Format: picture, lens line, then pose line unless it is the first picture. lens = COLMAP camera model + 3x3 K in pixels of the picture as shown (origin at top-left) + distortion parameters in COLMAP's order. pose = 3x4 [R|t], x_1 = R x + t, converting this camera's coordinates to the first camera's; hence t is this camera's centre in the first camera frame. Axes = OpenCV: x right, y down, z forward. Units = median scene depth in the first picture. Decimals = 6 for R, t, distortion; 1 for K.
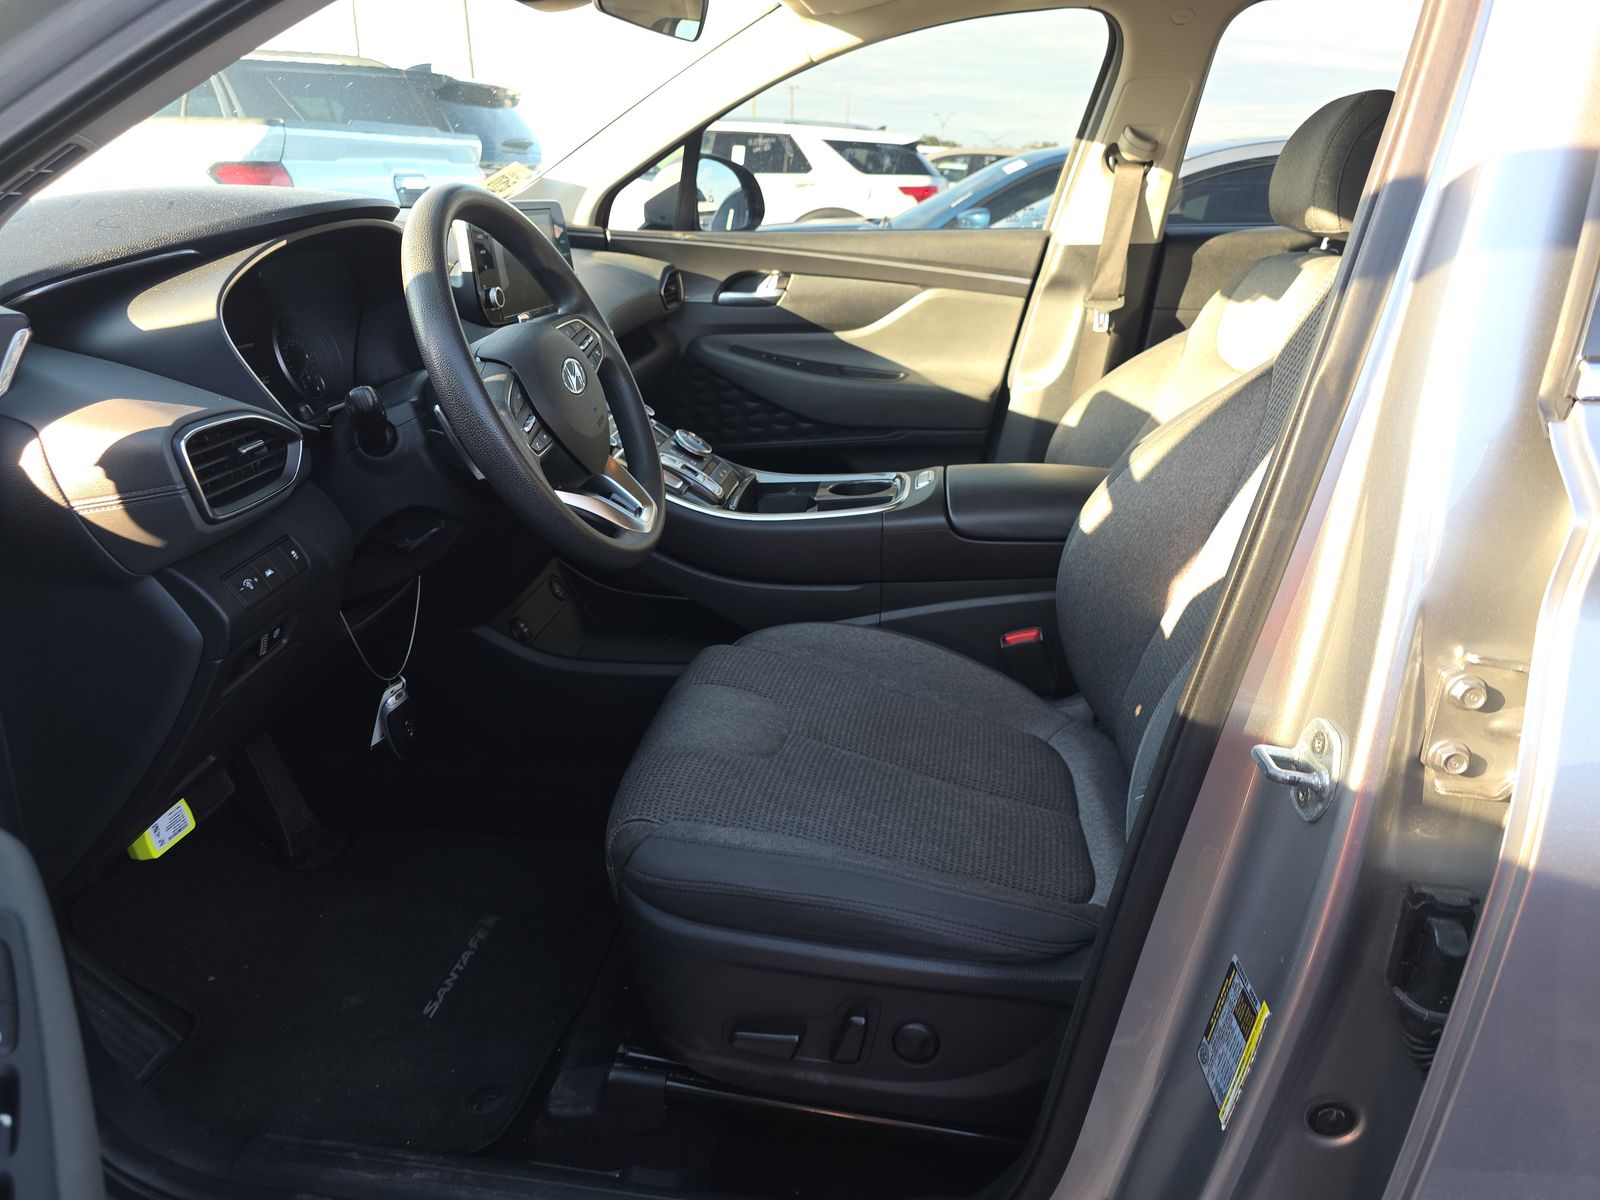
lens RADIAL K [[1108.1, 0, 797.6], [0, 1108.1, 590.4], [0, 0, 1]] dist [0.023122, -0.001682]
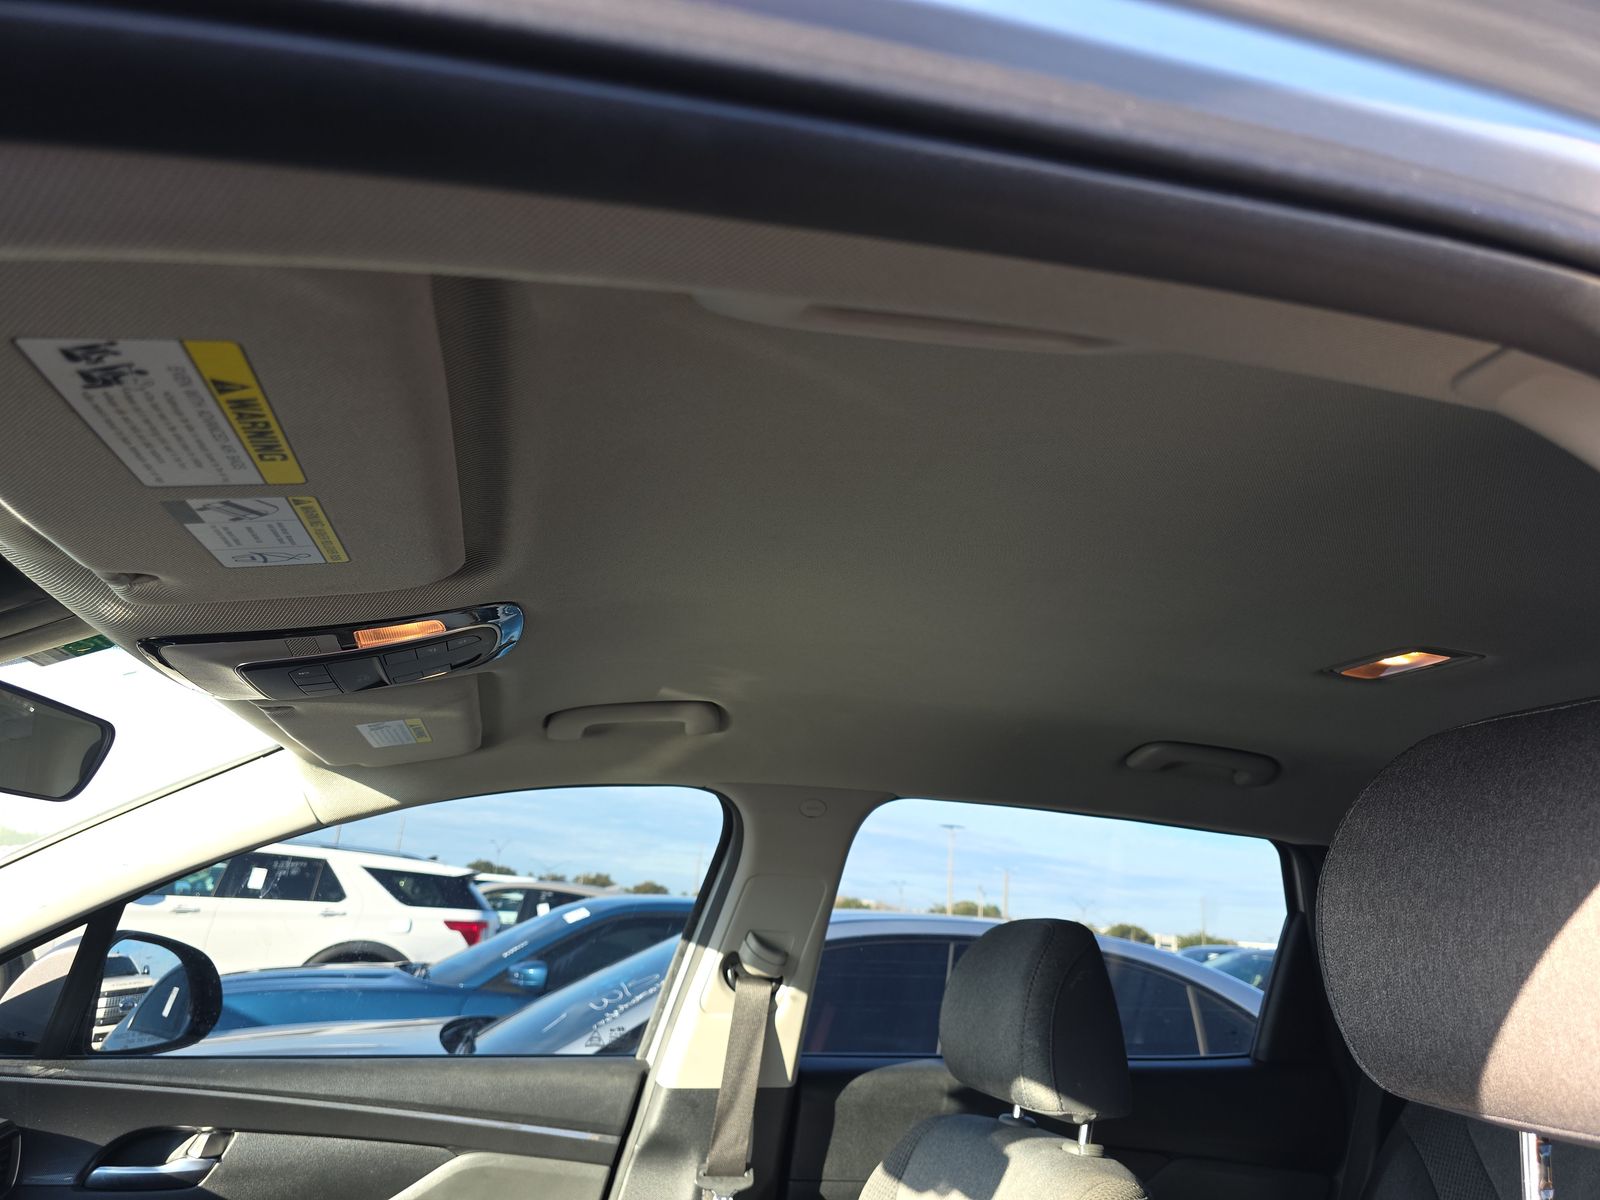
lens RADIAL K [[1108.1, 0, 797.6], [0, 1108.1, 590.4], [0, 0, 1]] dist [0.023122, -0.001682]
pose [[0.927761, 0.149606, 0.341874, 0.027667], [0.080200, 0.814782, -0.574194, -0.151960], [-0.364456, 0.560133, 0.743924, 0.263834]]
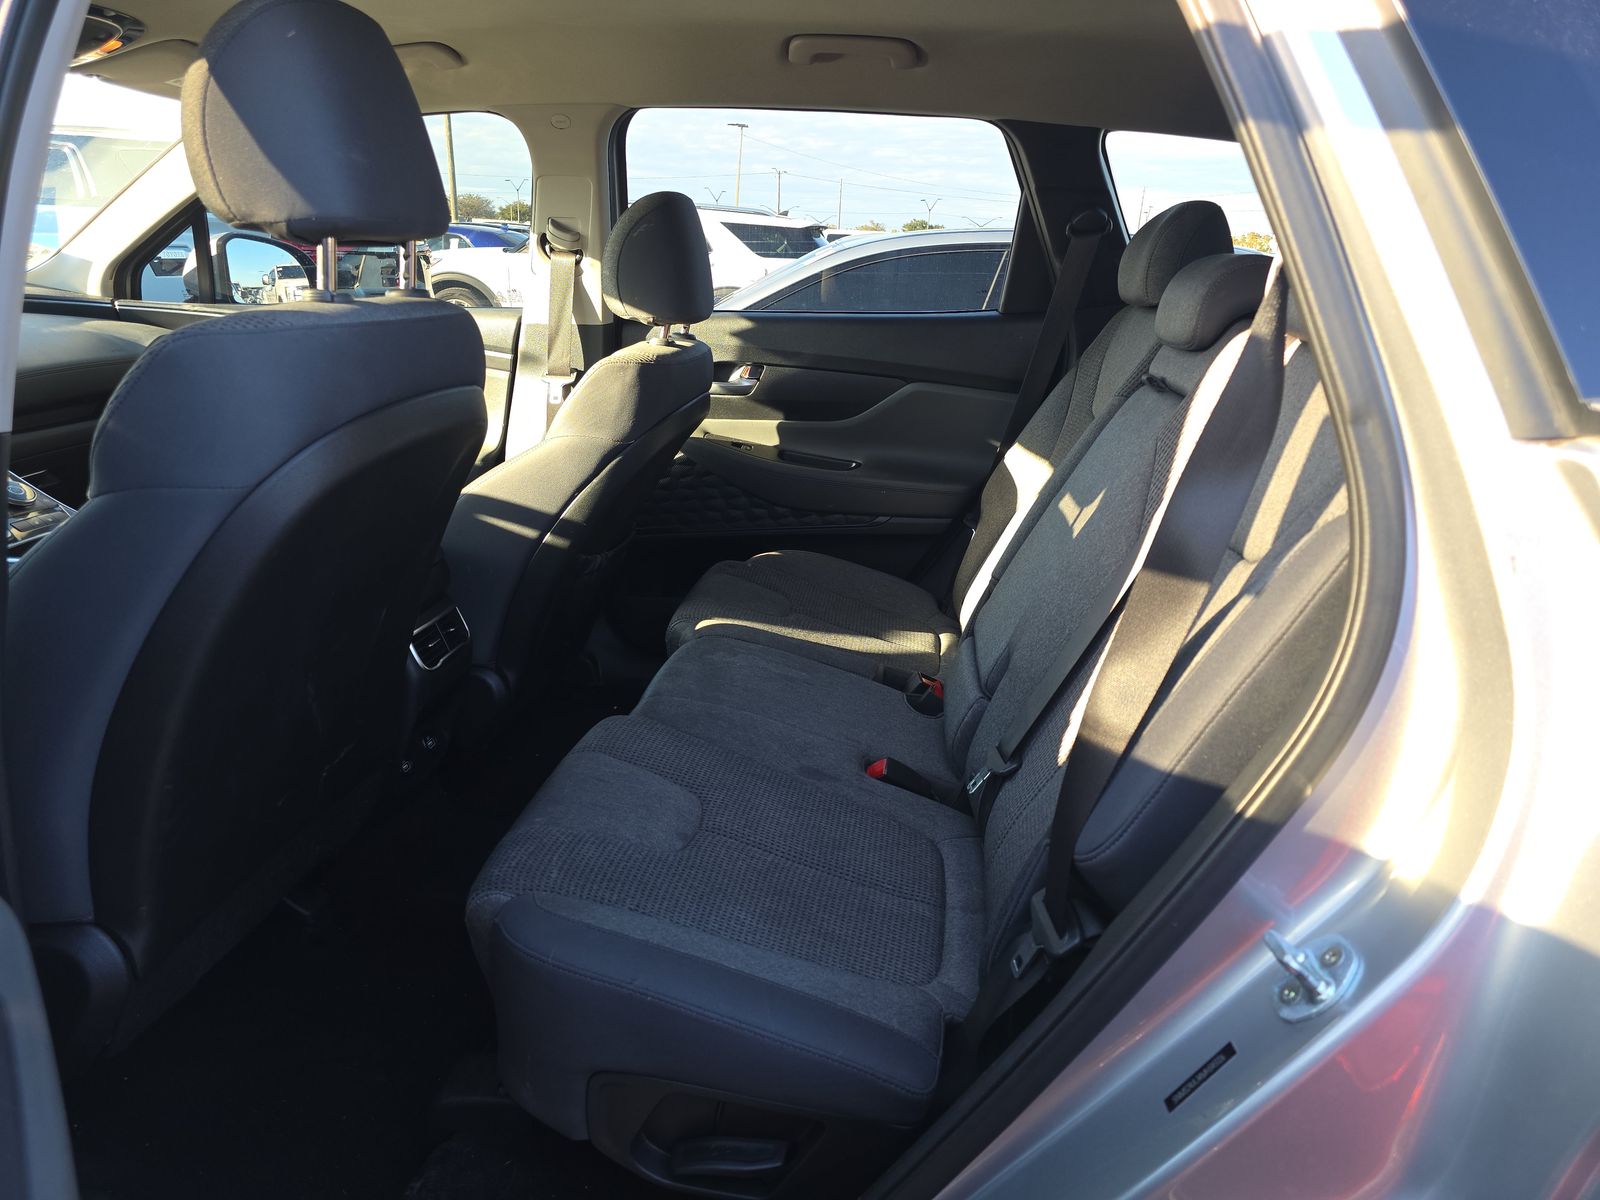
lens RADIAL K [[1156.9, 0, 799.3], [0, 1156.9, 657.9], [0, 0, 1]] dist [0.002524, 0.000026]
pose [[0.999007, 0.031856, -0.031160, 0.539169], [-0.032585, 0.999200, -0.023171, 0.033971], [0.030397, 0.024164, 0.999246, -0.117679]]
